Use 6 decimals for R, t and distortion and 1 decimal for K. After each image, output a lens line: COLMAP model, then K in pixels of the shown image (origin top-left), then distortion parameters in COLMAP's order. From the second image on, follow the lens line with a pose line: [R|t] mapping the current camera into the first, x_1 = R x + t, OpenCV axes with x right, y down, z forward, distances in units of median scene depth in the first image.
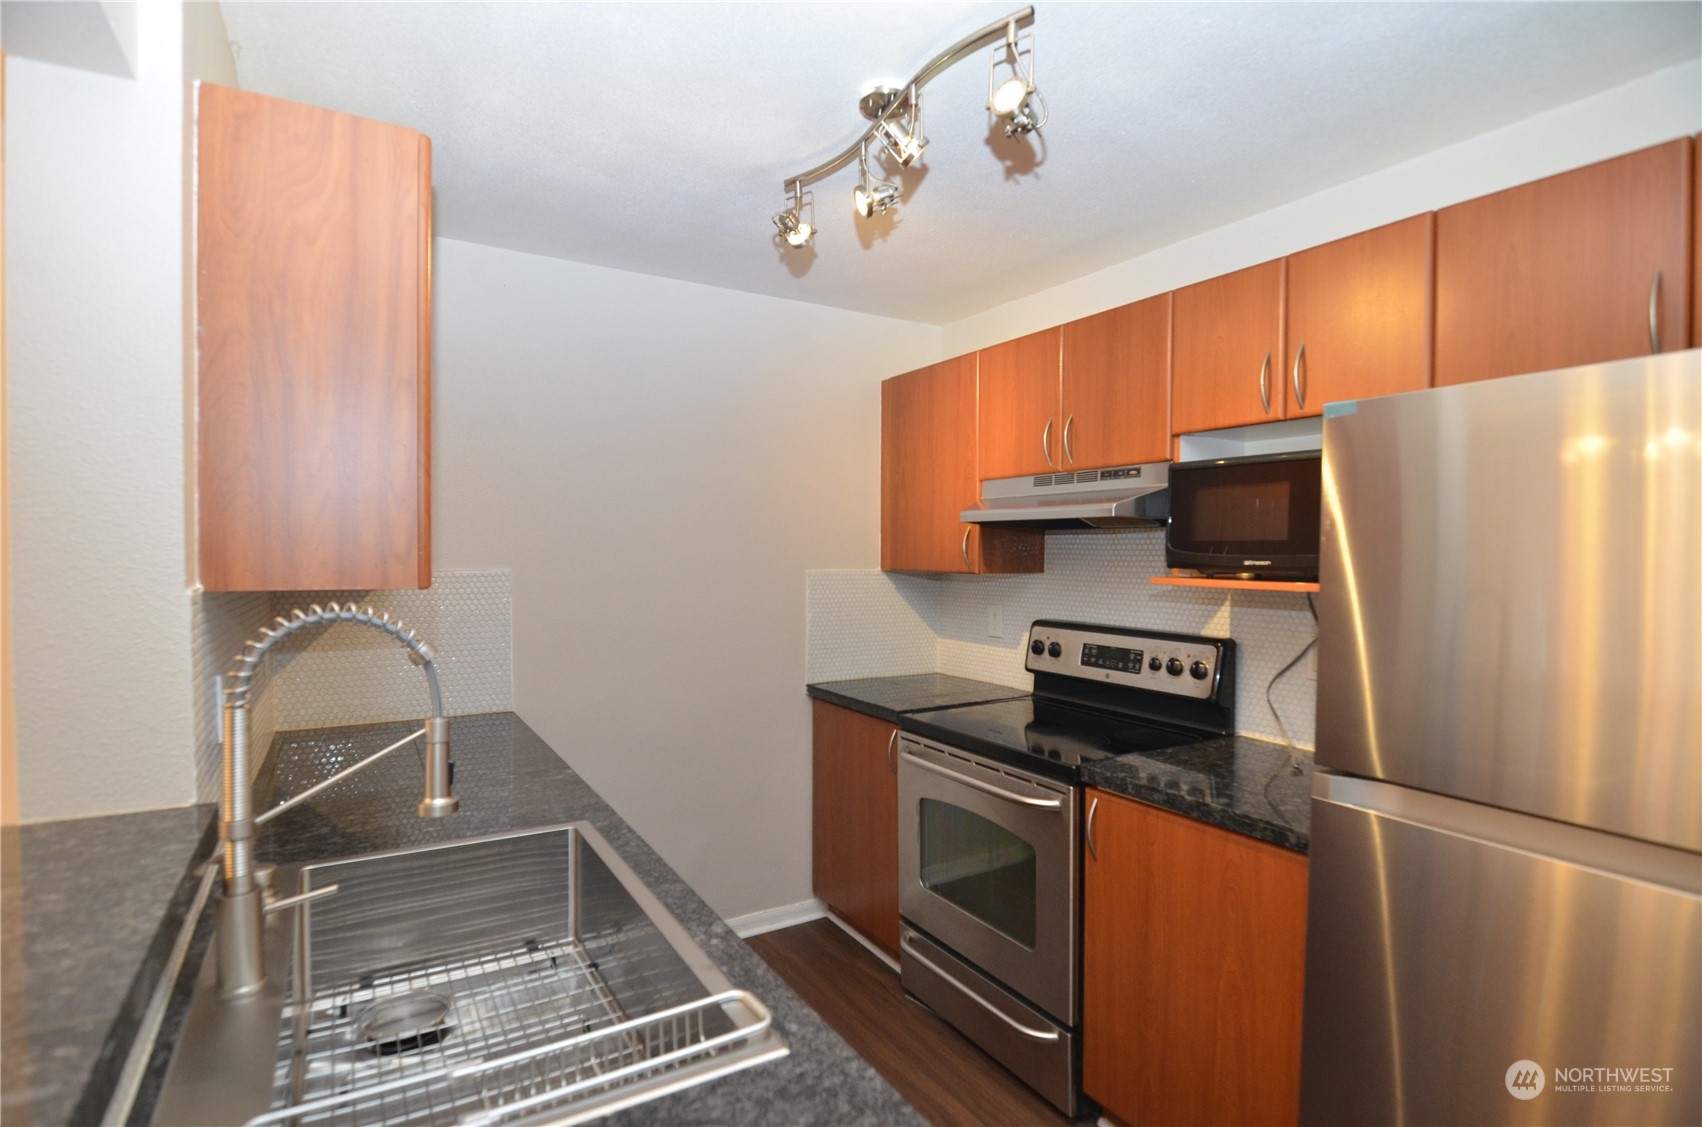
lens RADIAL K [[811.3, 0, 851.0], [0, 811.3, 563.5], [0, 0, 1]] dist [-0.015950, 0.000083]
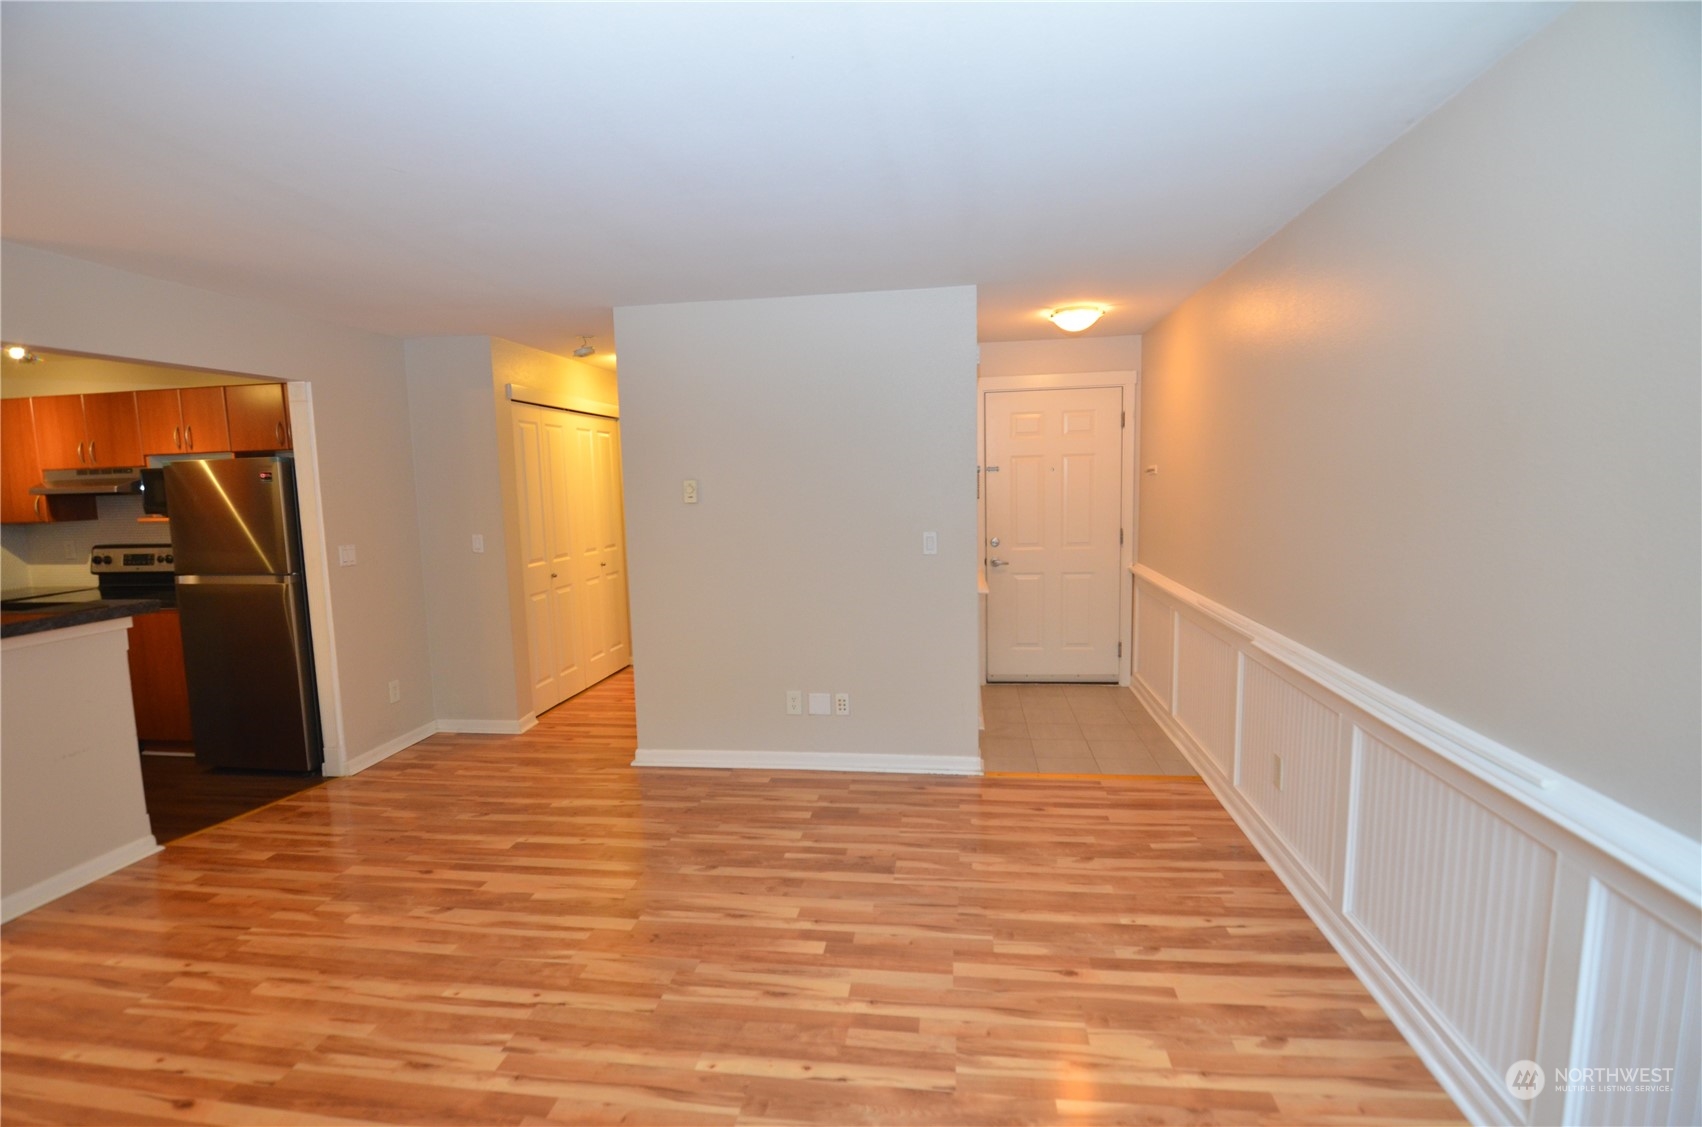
lens RADIAL K [[811.3, 0, 851.0], [0, 811.3, 563.5], [0, 0, 1]] dist [-0.015950, 0.000083]
pose [[0.644927, -0.110607, 0.756198, -0.043958], [0.044066, 0.993207, 0.107692, -0.010367], [-0.762973, -0.036131, 0.645420, -1.577877]]
